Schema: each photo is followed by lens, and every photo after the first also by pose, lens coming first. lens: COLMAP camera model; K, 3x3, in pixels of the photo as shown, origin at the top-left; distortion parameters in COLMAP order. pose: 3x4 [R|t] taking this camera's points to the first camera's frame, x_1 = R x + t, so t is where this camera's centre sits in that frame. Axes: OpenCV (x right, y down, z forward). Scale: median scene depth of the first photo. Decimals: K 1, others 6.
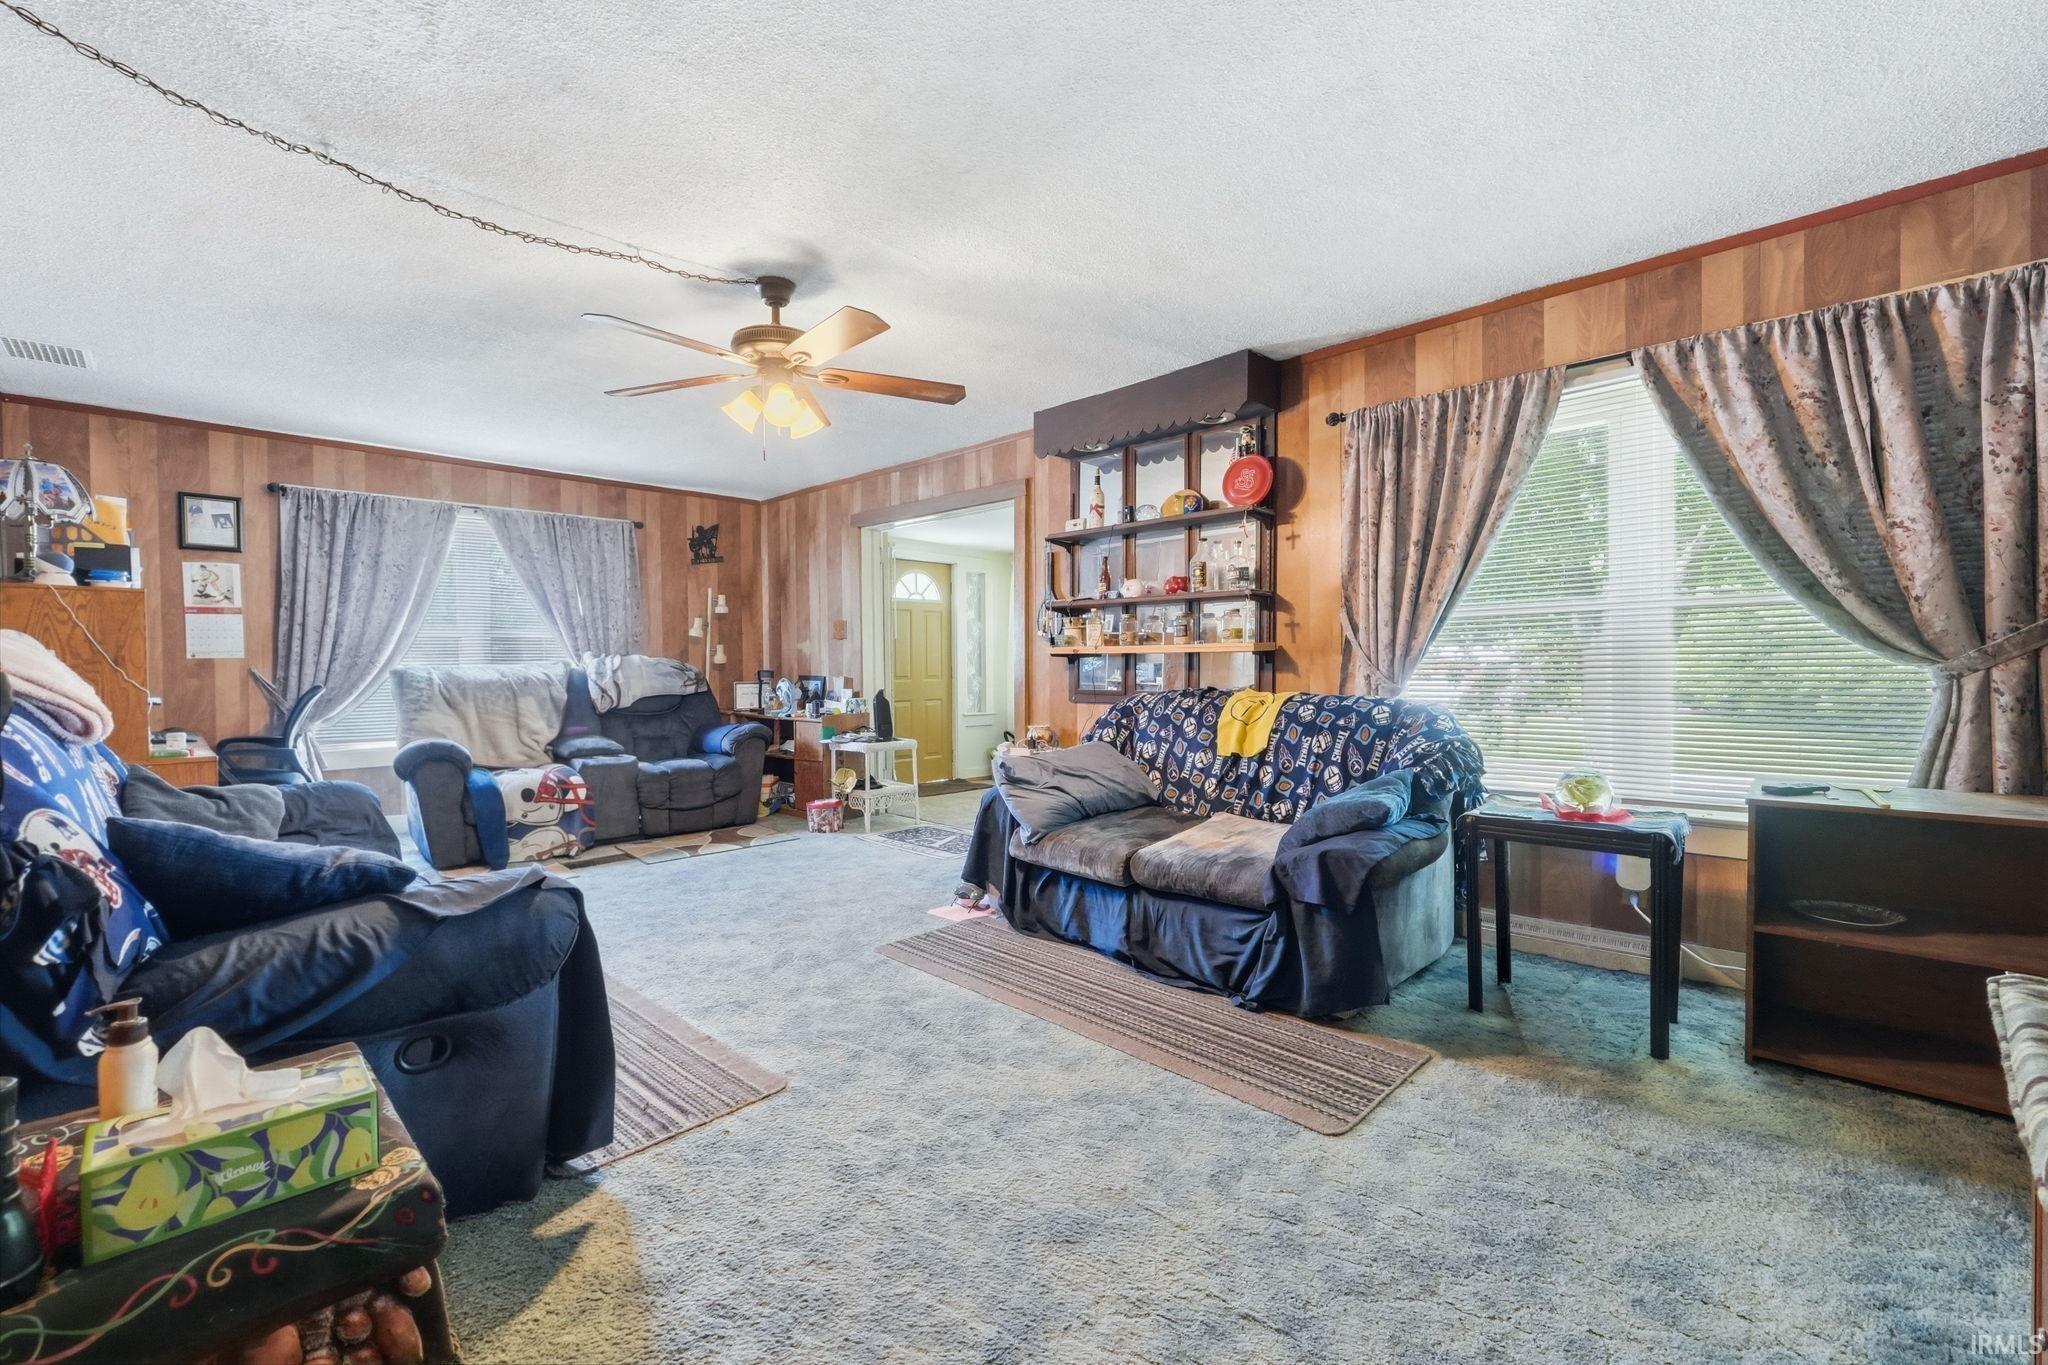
lens RADIAL K [[857.4, 0, 1023.7], [0, 857.4, 671.0], [0, 0, 1]] dist [-0.003108, -0.000218]
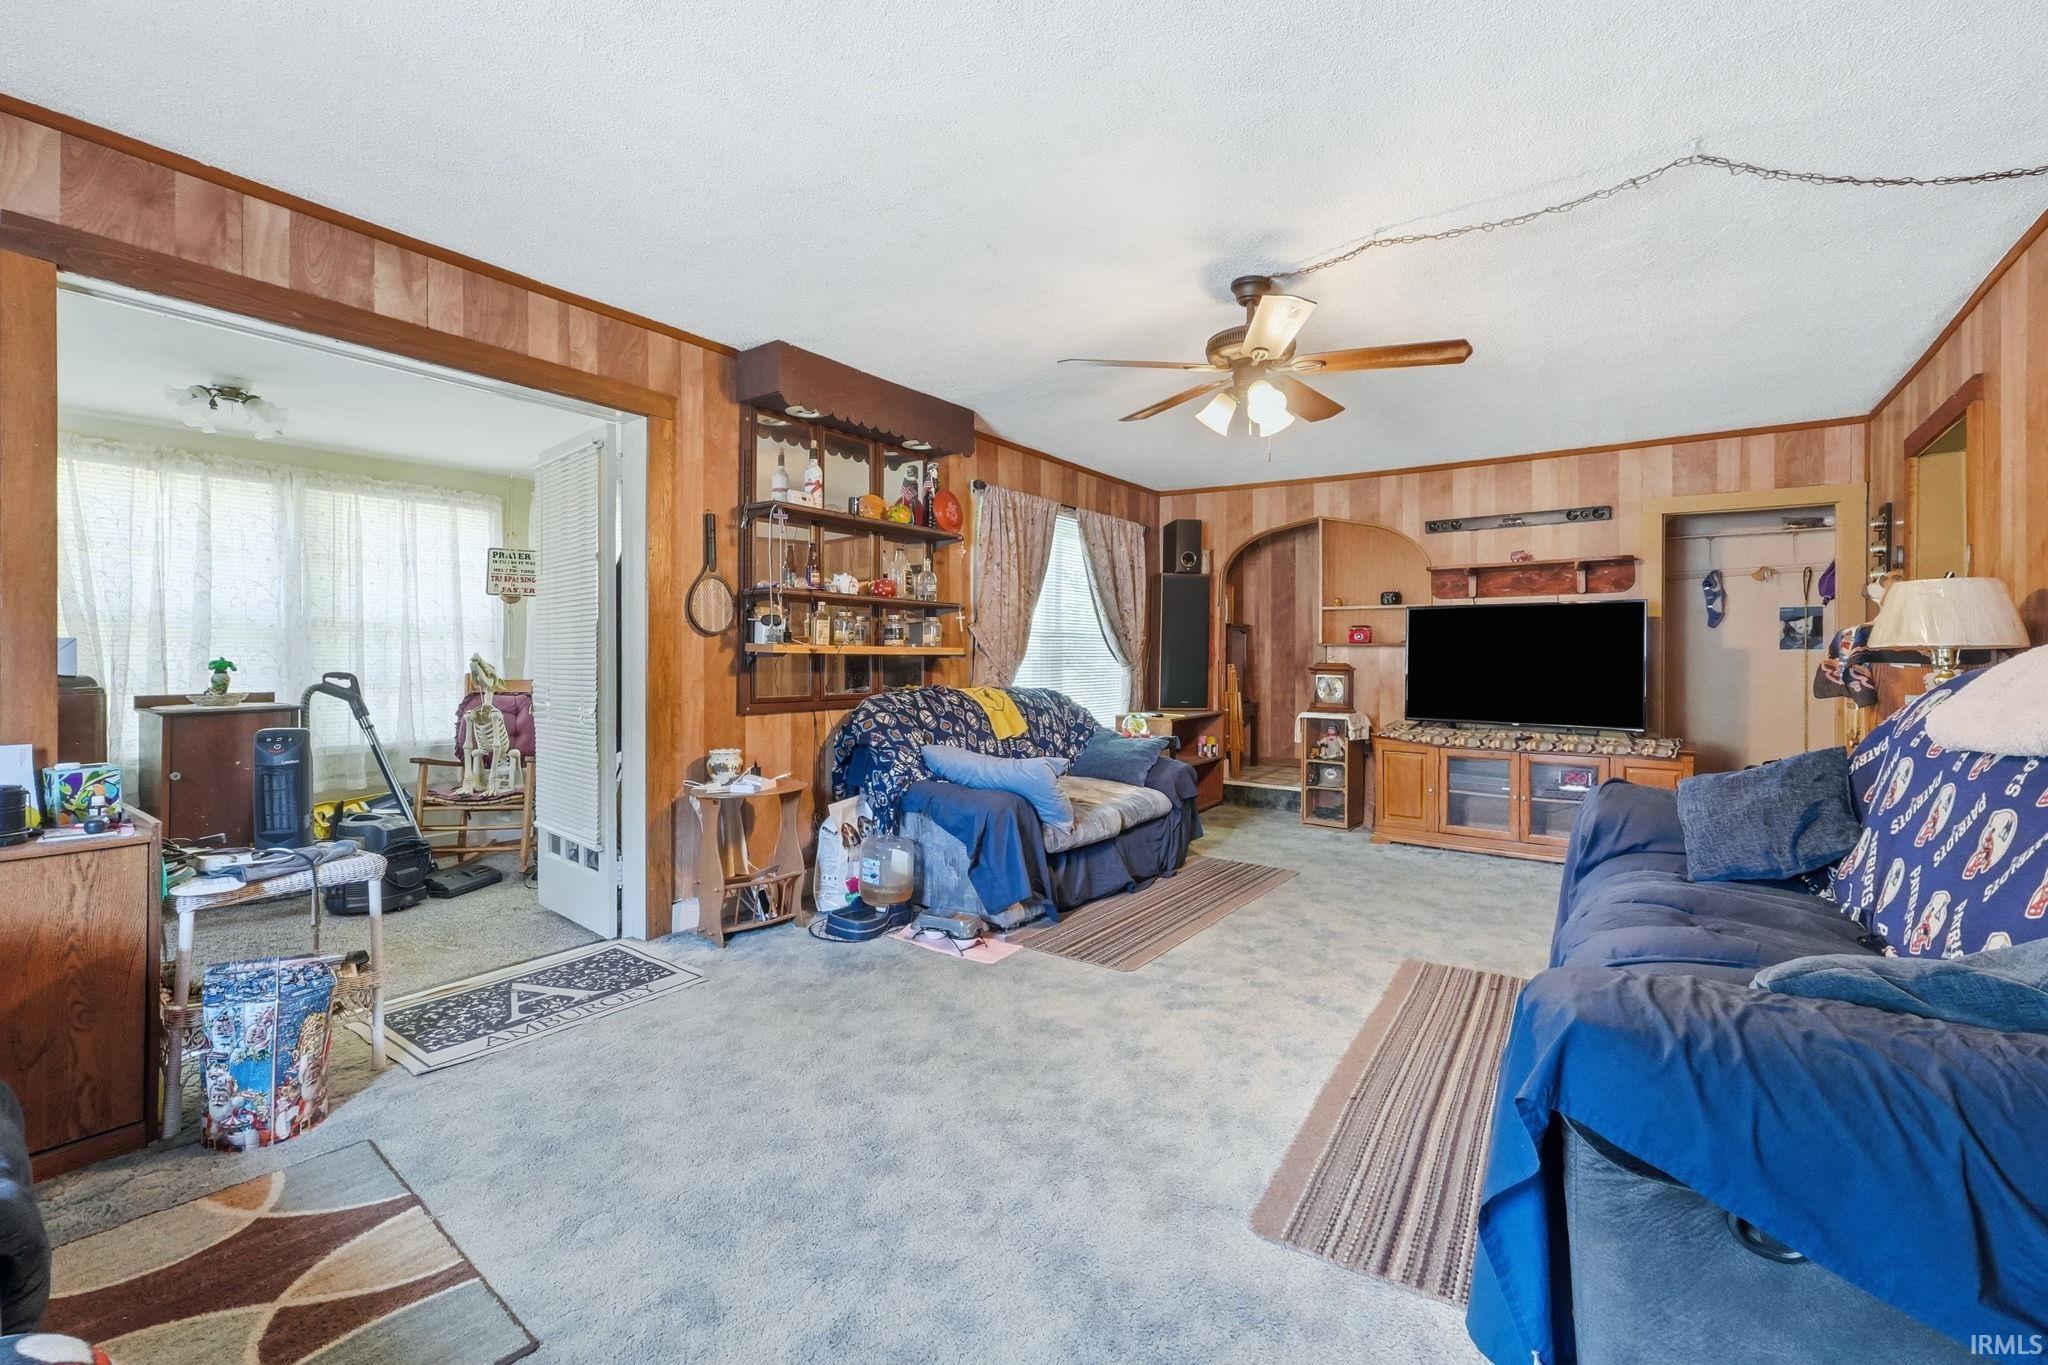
lens RADIAL K [[857.4, 0, 1023.7], [0, 857.4, 671.0], [0, 0, 1]] dist [-0.003108, -0.000218]
pose [[-0.156016, -0.003287, 0.987749, -0.737826], [0.008588, 0.999952, 0.004684, -0.004691], [-0.987717, 0.009214, -0.155980, 0.860465]]
